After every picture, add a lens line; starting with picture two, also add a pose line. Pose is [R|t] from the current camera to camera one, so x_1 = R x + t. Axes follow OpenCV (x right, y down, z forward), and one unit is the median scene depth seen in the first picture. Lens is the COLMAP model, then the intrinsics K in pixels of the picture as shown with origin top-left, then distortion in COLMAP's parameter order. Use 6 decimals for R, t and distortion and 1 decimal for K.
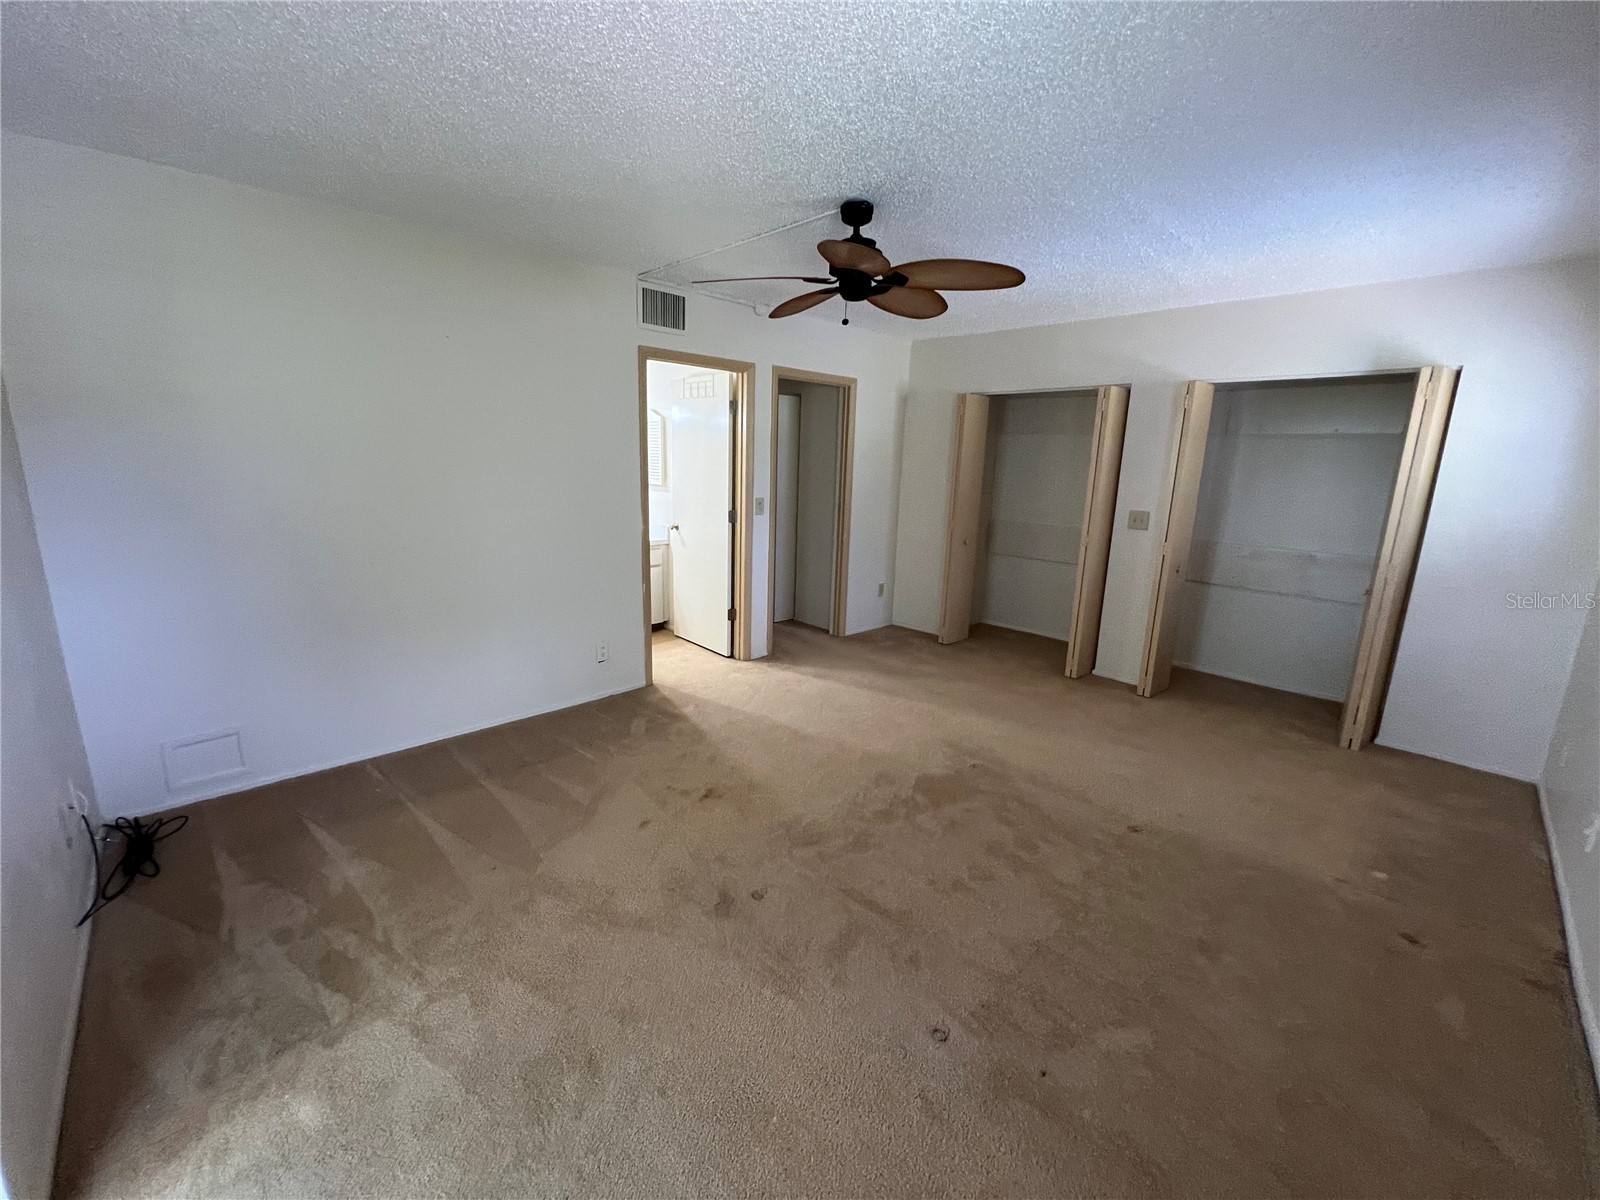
lens RADIAL K [[641.2, 0, 793.5], [0, 641.2, 593.7], [0, 0, 1]] dist [-0.002604, 0.000159]
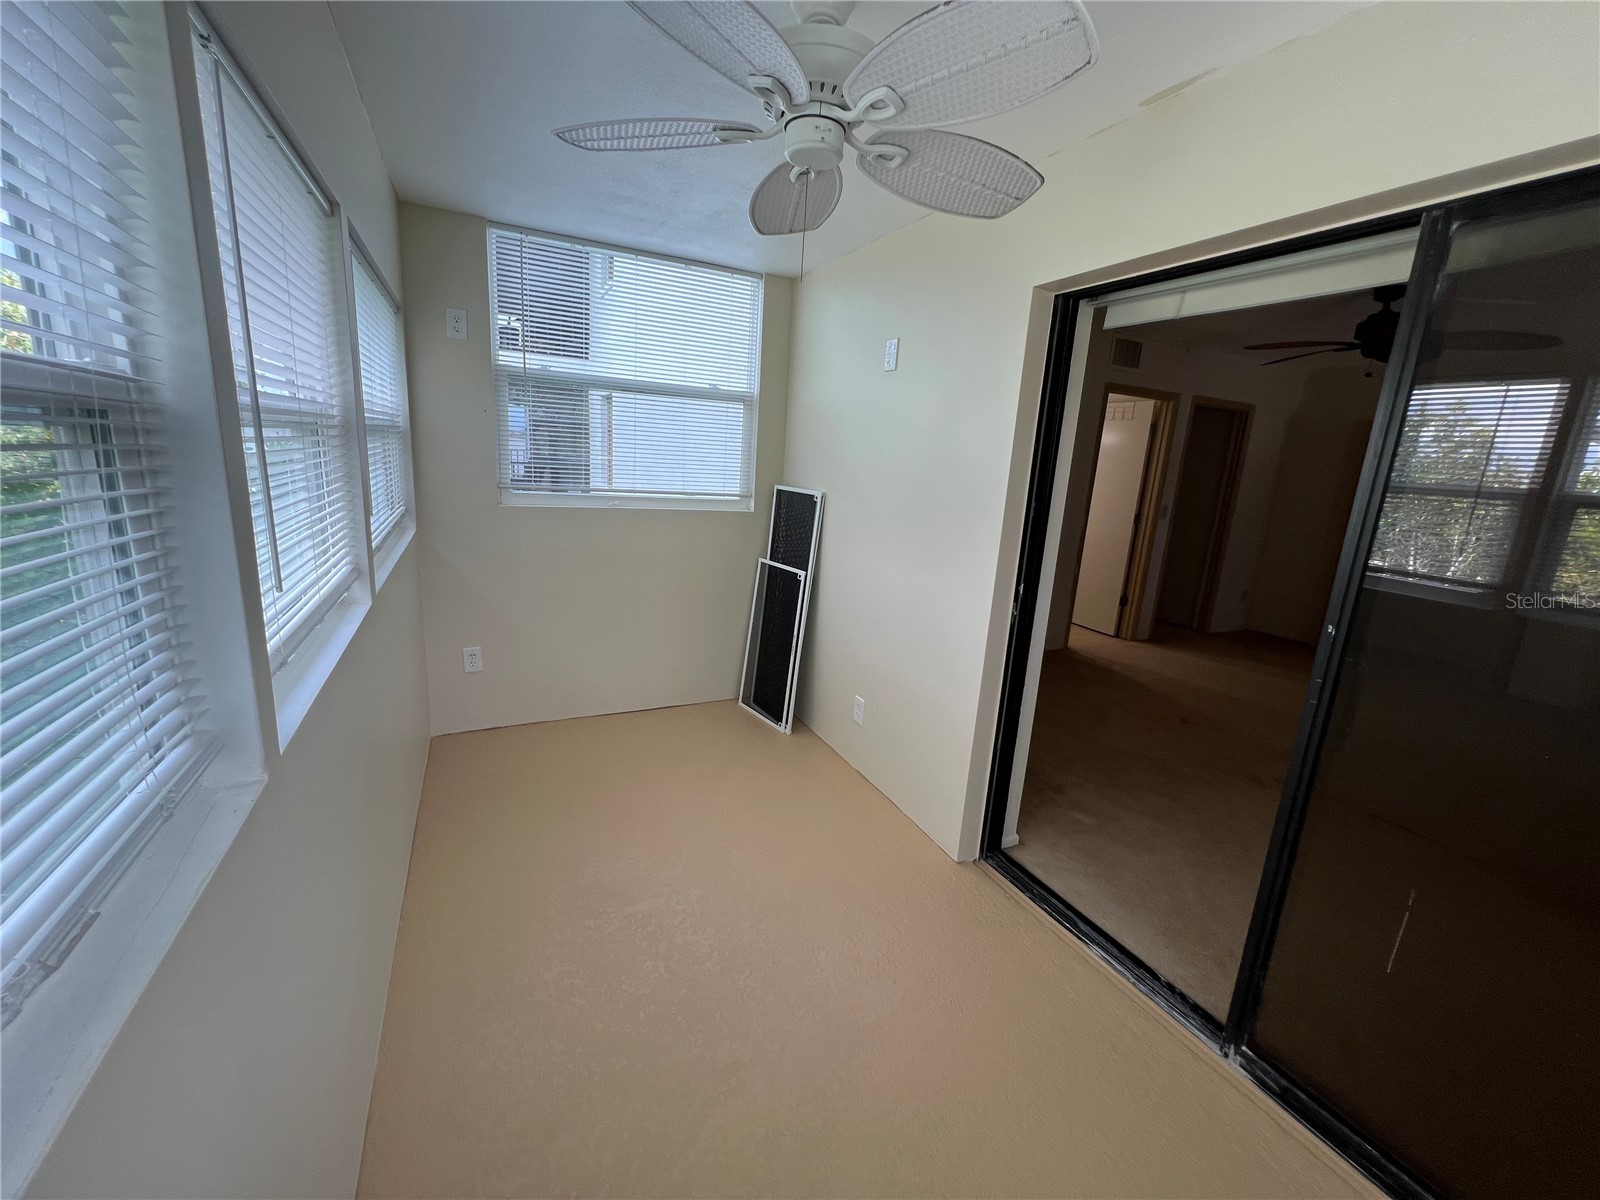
lens RADIAL K [[641.2, 0, 801.7], [0, 641.2, 596.7], [0, 0, 1]] dist [-0.002604, 0.000159]
pose [[0.952482, 0.093789, -0.289797, -0.379073], [-0.096003, 0.995359, 0.006601, 0.087165], [0.289072, 0.021534, 0.957065, -0.375955]]
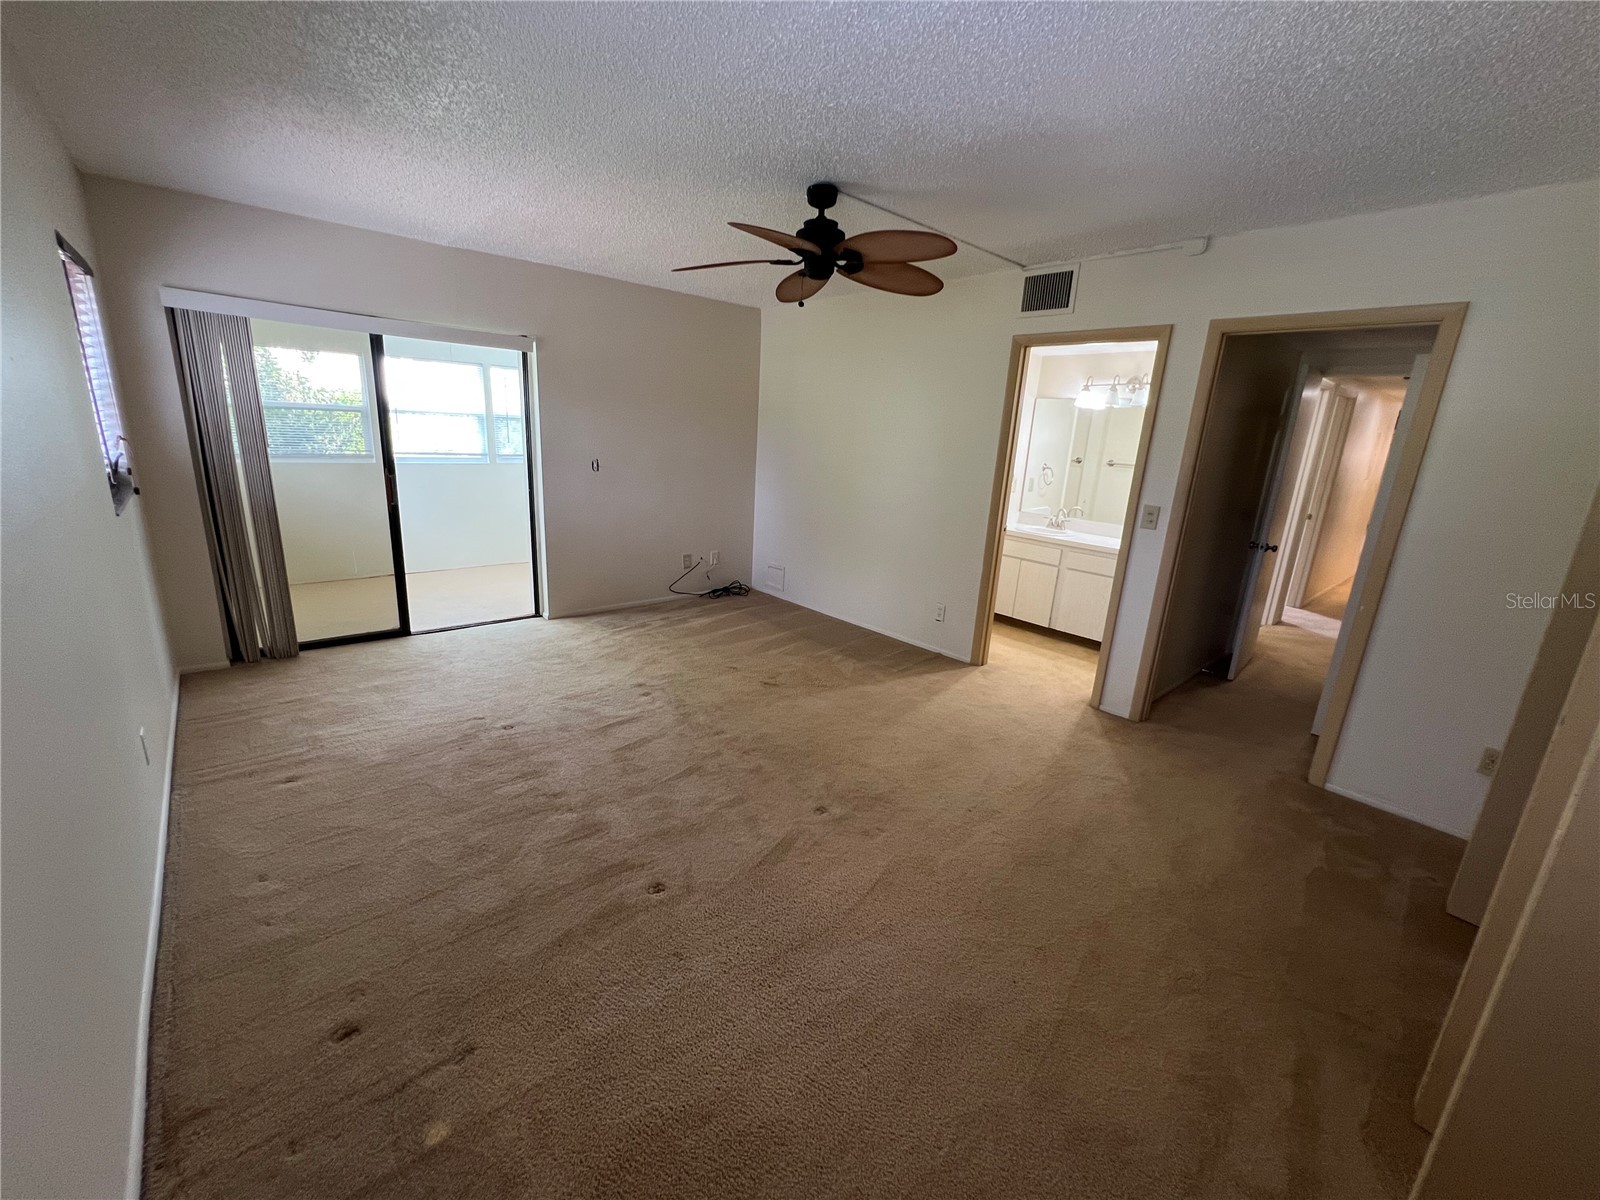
lens RADIAL K [[641.2, 0, 795.7], [0, 641.2, 593.4], [0, 0, 1]] dist [-0.002604, 0.000159]
pose [[-0.034259, 0.215597, -0.975881, 0.796628], [-0.267112, 0.938958, 0.216817, -0.118569], [0.963056, 0.268098, 0.025421, 0.687935]]
